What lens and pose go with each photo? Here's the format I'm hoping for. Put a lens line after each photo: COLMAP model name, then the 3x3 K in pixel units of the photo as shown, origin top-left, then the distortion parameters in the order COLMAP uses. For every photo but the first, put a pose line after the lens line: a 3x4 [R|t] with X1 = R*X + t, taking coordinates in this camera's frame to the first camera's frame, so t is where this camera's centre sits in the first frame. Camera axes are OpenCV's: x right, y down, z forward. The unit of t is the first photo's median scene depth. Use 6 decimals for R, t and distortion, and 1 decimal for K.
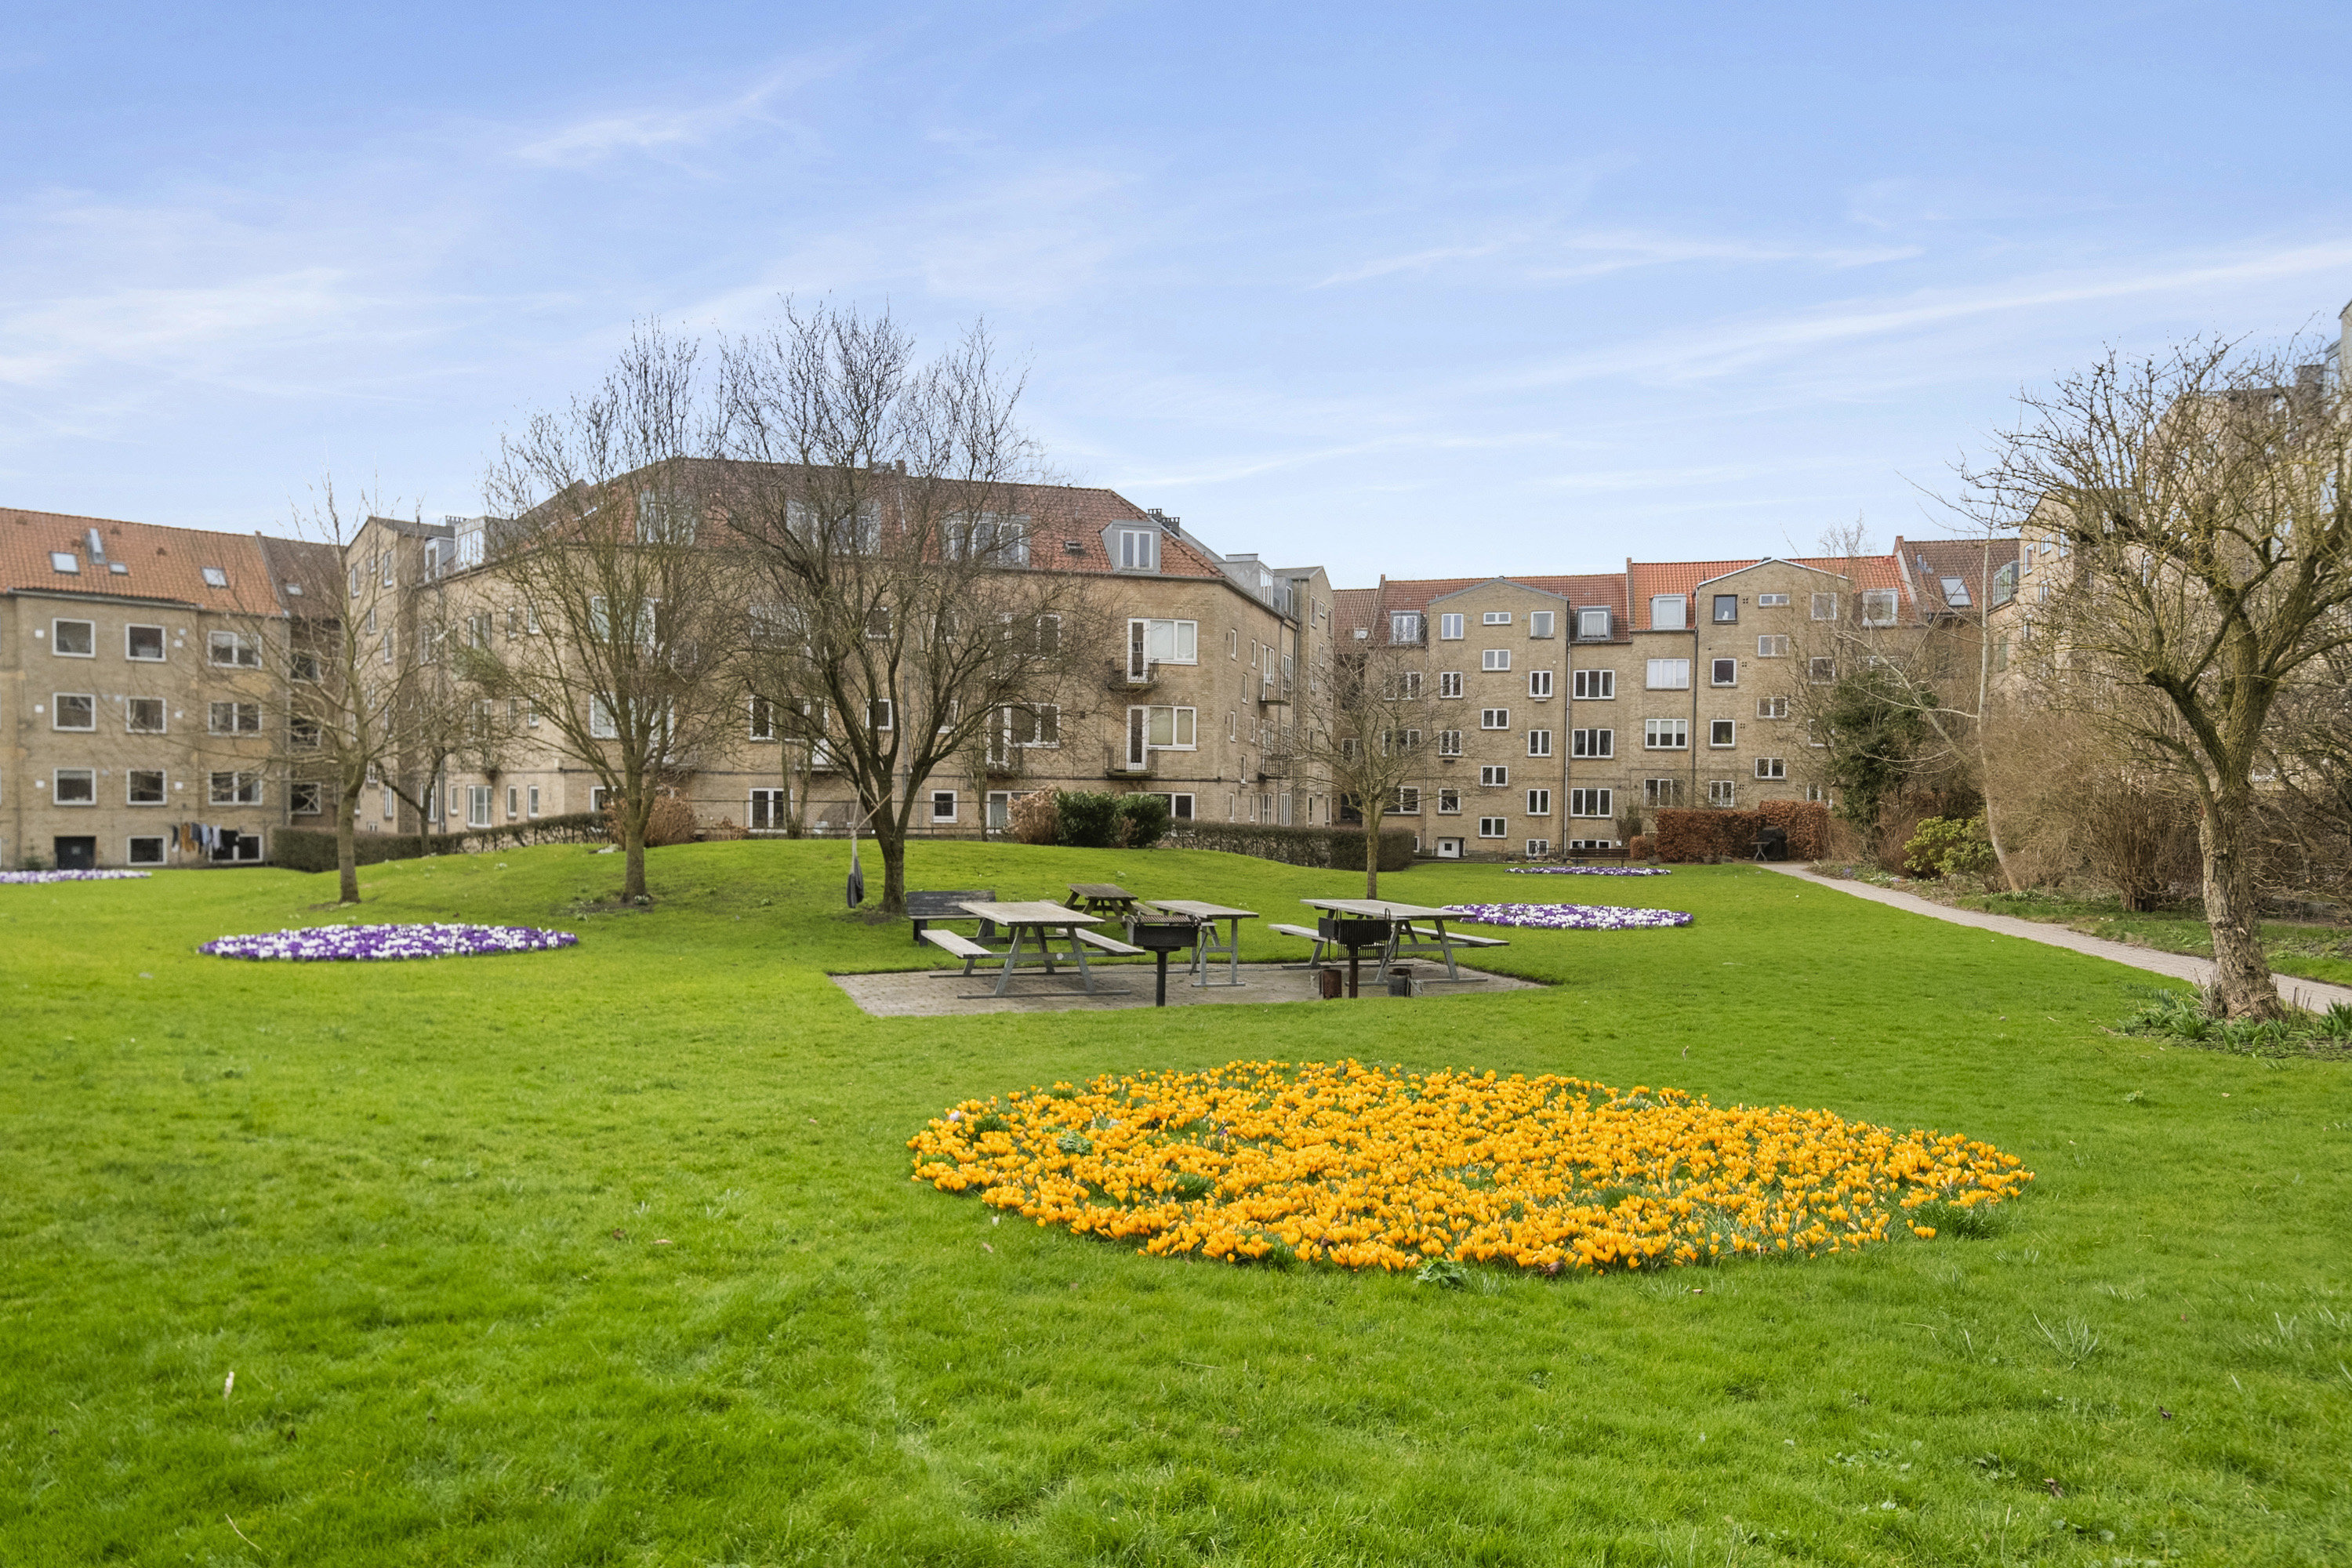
lens RADIAL K [[1465.9, 0, 1176.0], [0, 1465.9, 784.0], [0, 0, 1]] dist [0.006809, -0.003819]
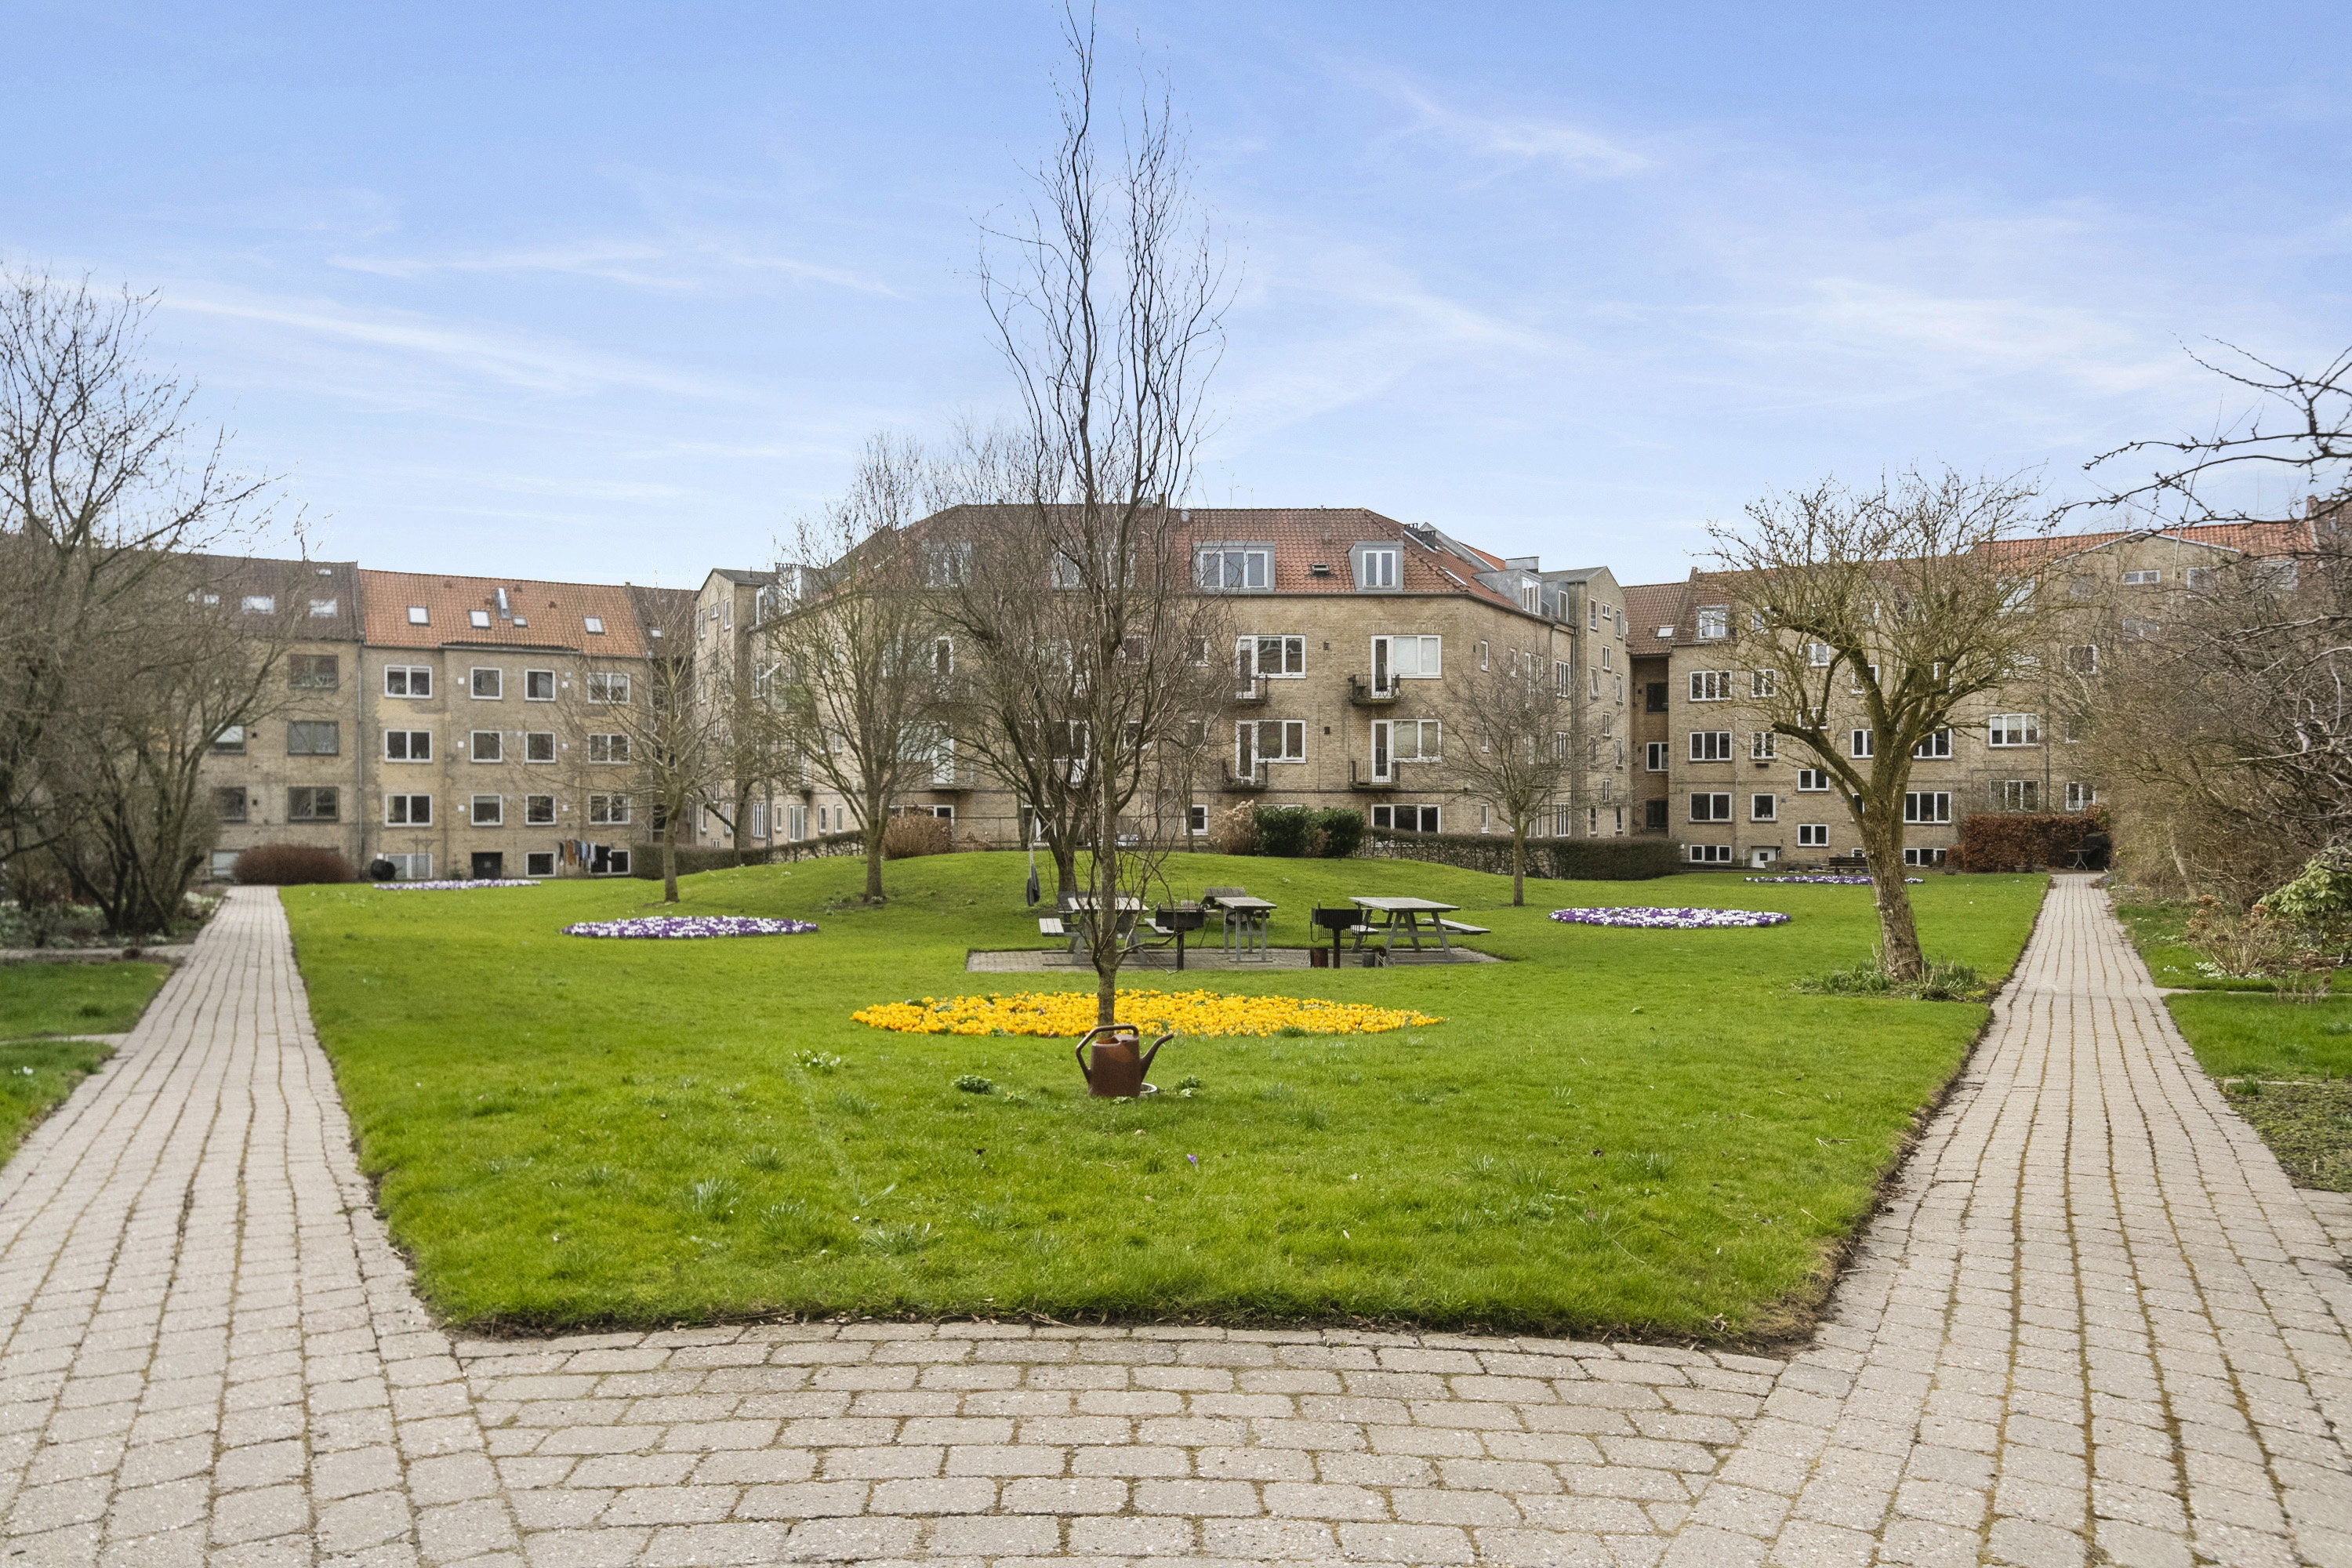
lens RADIAL K [[1605.4, 0, 1173.4], [0, 1605.4, 733.1], [0, 0, 1]] dist [-0.003295, 0.000296]
pose [[0.971388, -0.022875, -0.236395, 0.095115], [0.014335, 0.999183, -0.037782, -0.003588], [0.237066, 0.033312, 0.970922, -0.125860]]
